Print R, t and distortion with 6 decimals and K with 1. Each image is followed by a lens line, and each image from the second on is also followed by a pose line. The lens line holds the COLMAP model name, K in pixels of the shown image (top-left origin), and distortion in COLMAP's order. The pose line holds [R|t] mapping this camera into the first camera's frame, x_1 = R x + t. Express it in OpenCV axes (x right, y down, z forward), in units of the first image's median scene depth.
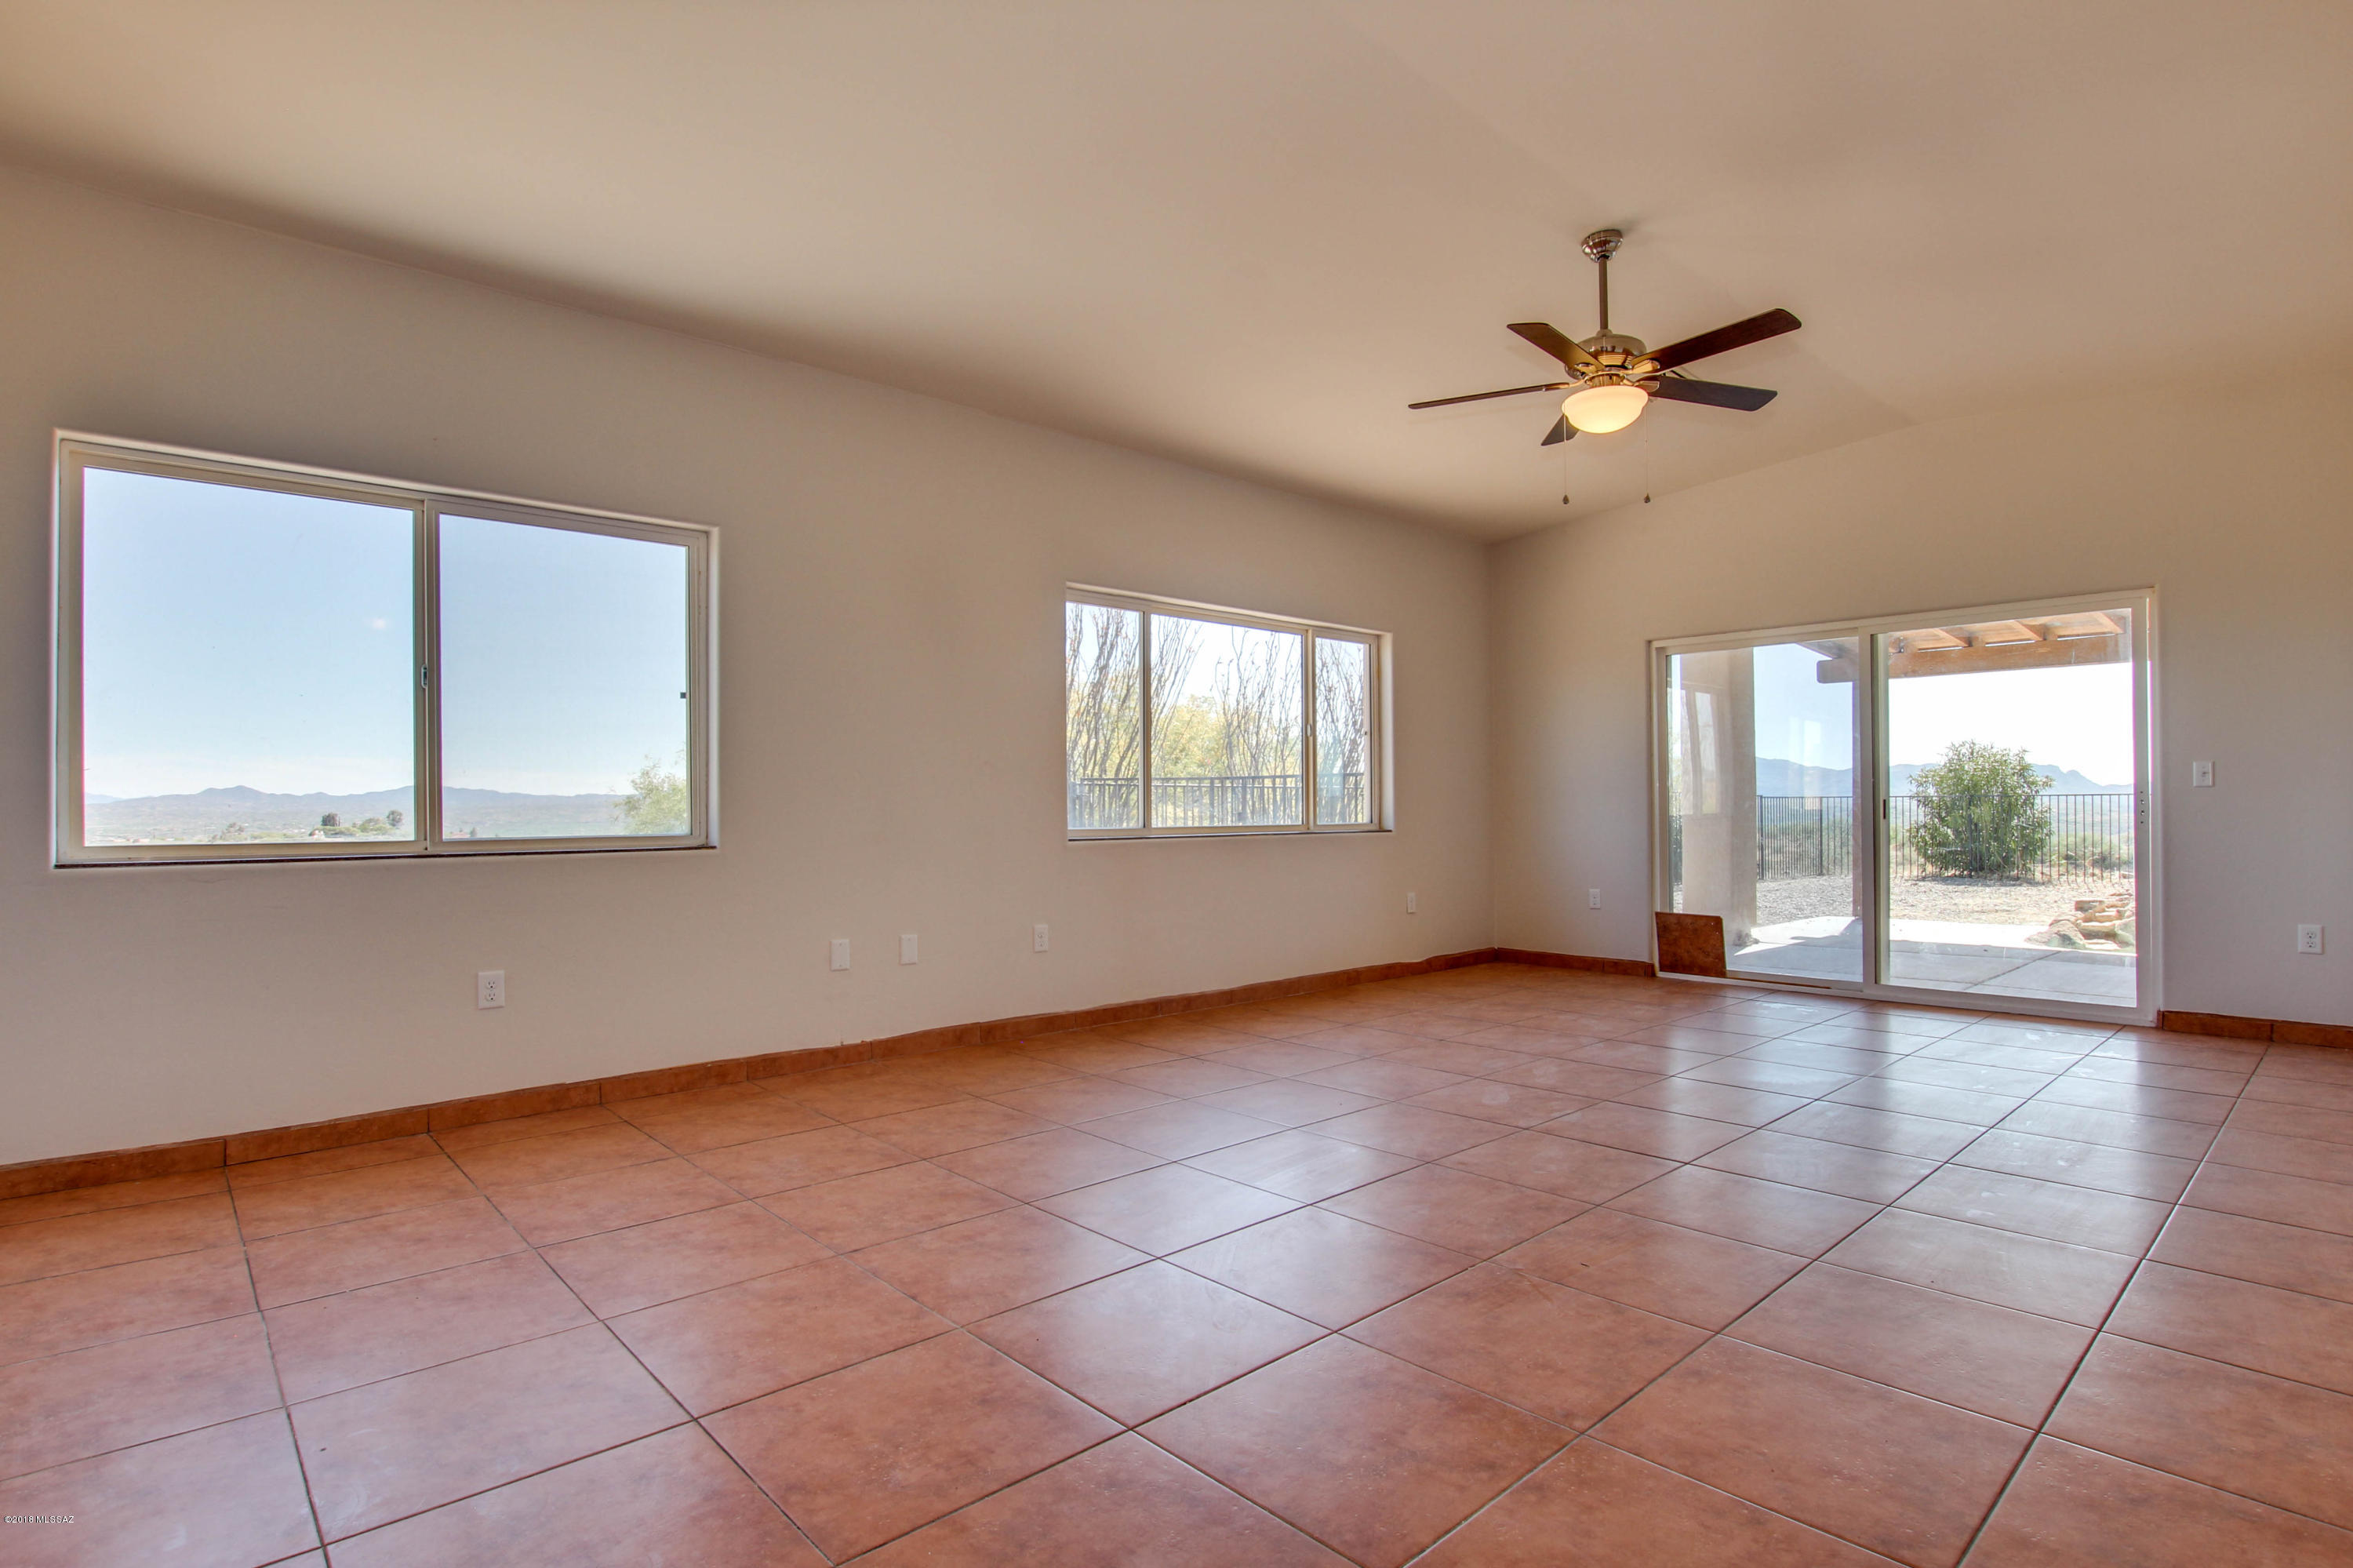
lens RADIAL K [[1125.1, 0, 1168.4], [0, 1125.1, 784.8], [0, 0, 1]] dist [-0.018055, 0.000744]
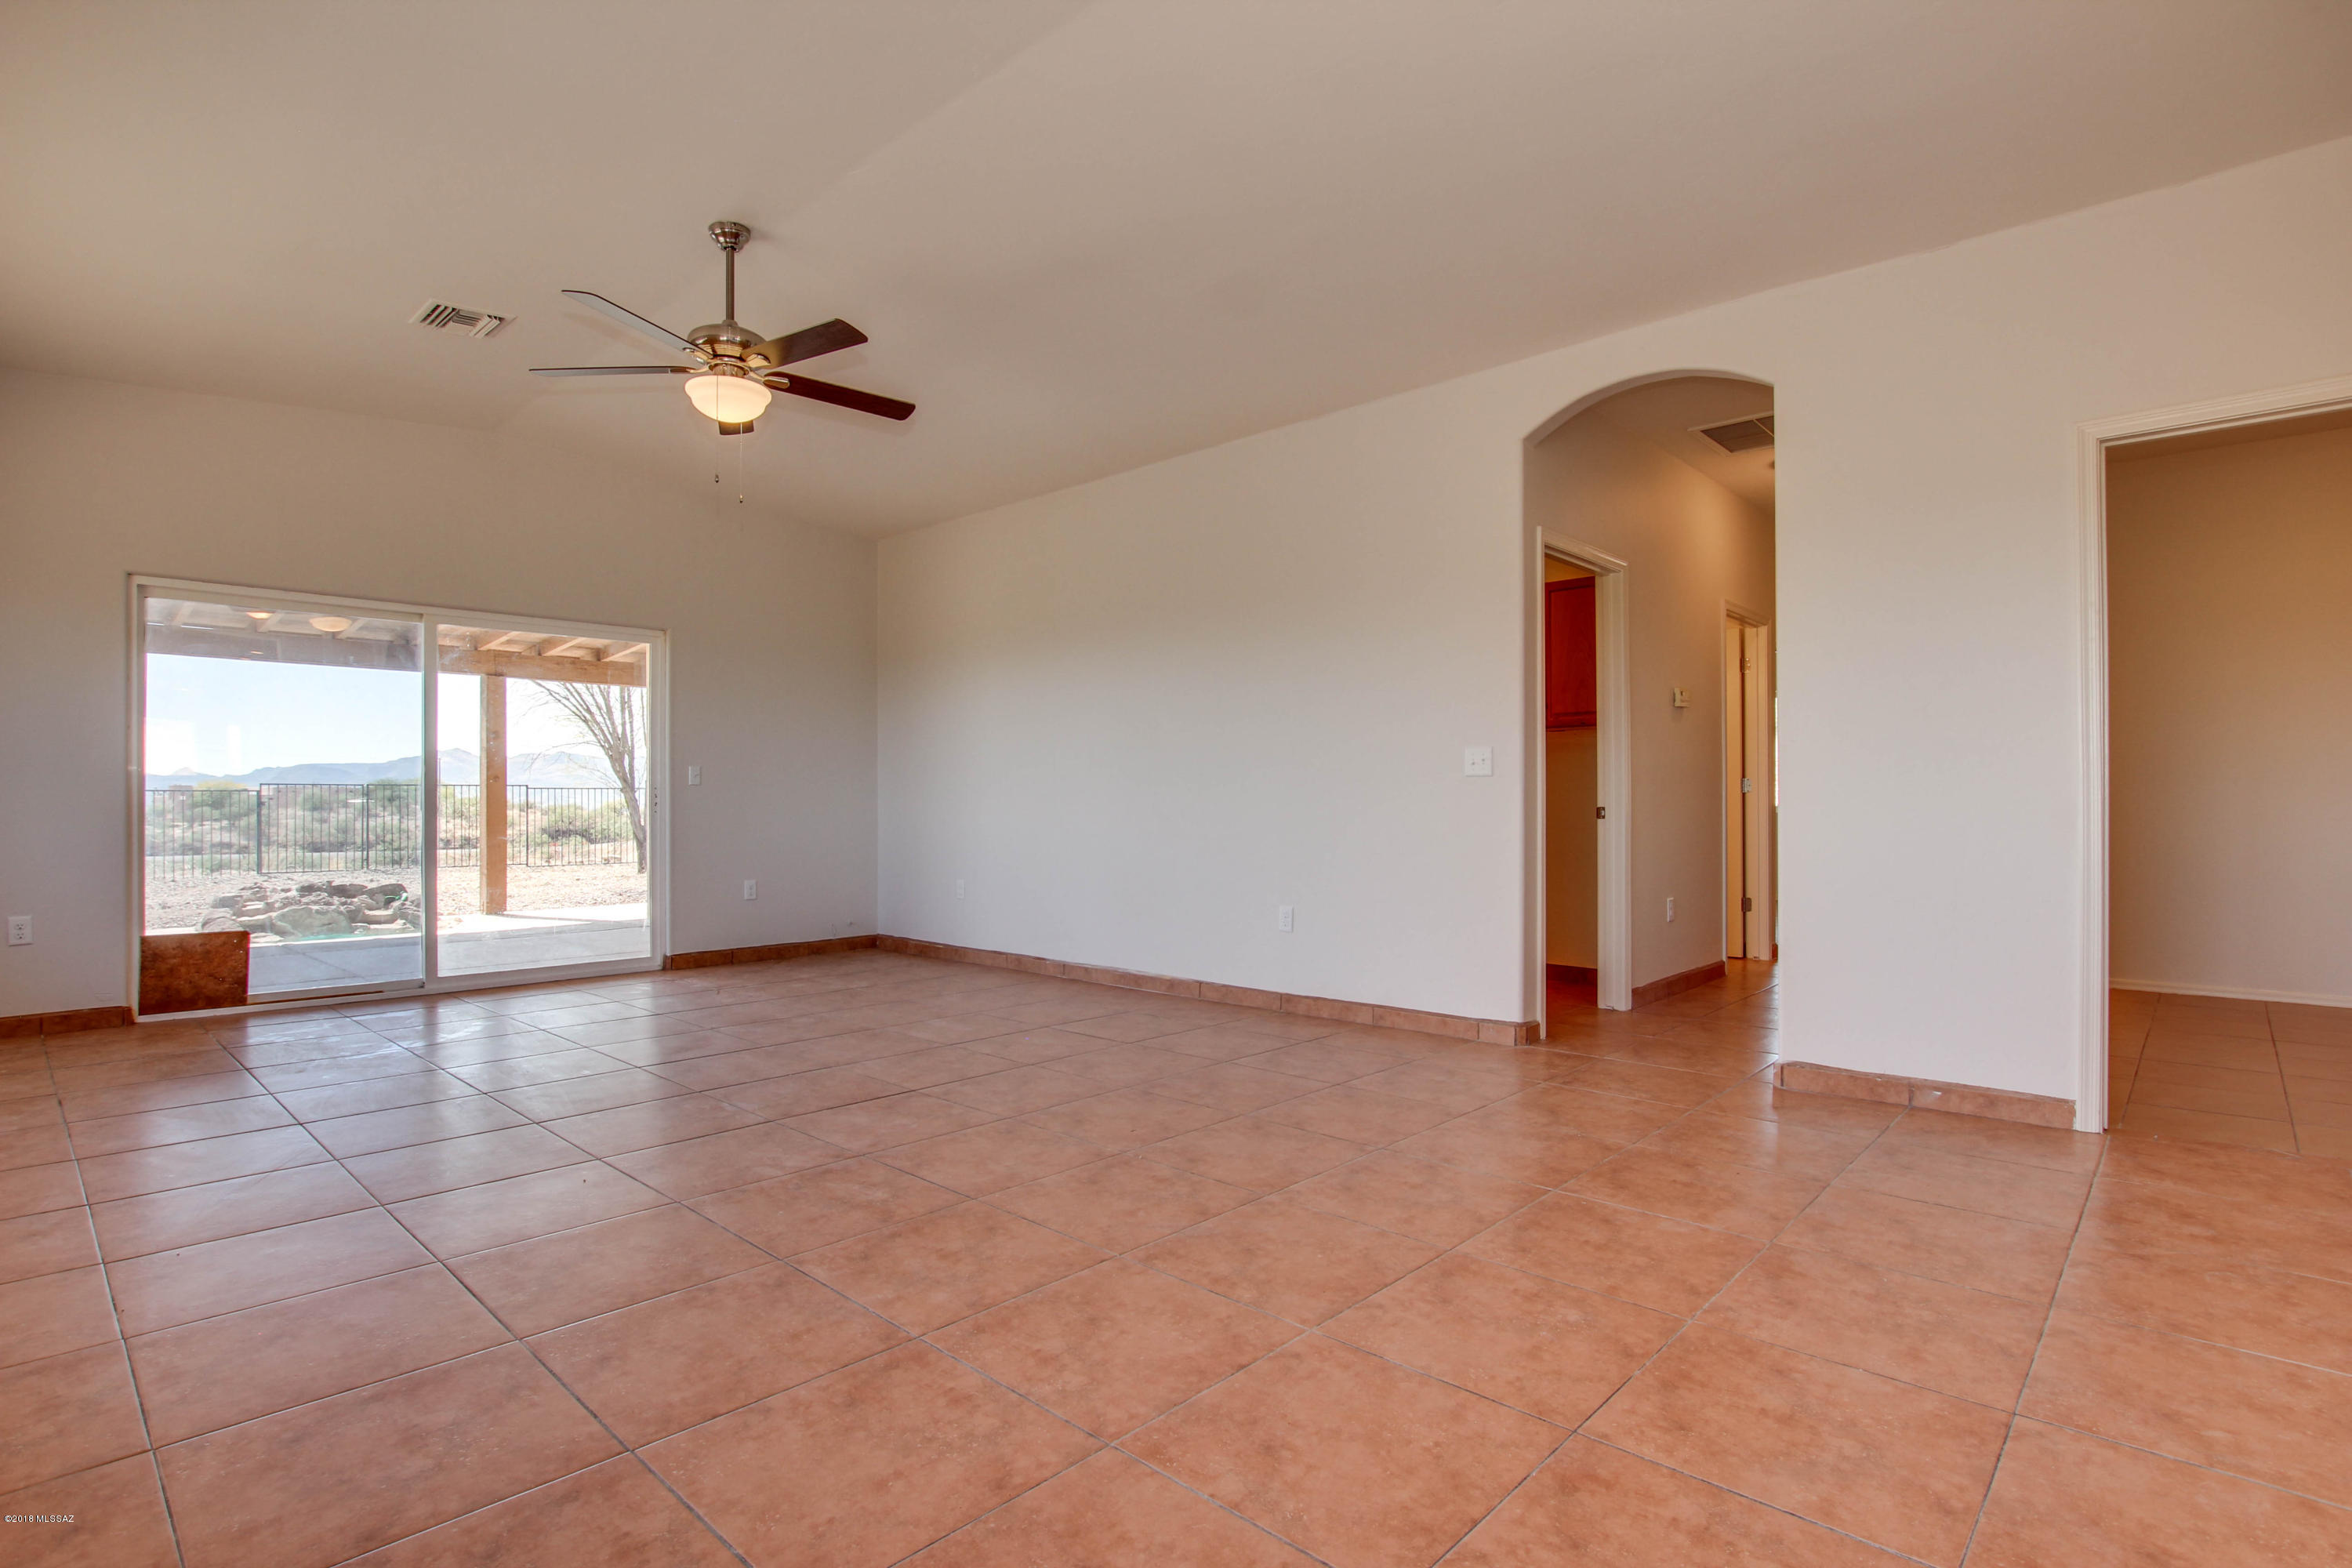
lens RADIAL K [[1124.5, 0, 1167.8], [0, 1124.5, 804.3], [0, 0, 1]] dist [-0.018055, 0.000744]
pose [[-0.056415, 0.004252, 0.998398, -0.458348], [-0.023015, 0.999720, -0.005558, 0.017567], [-0.998142, -0.023292, -0.056301, 0.478287]]
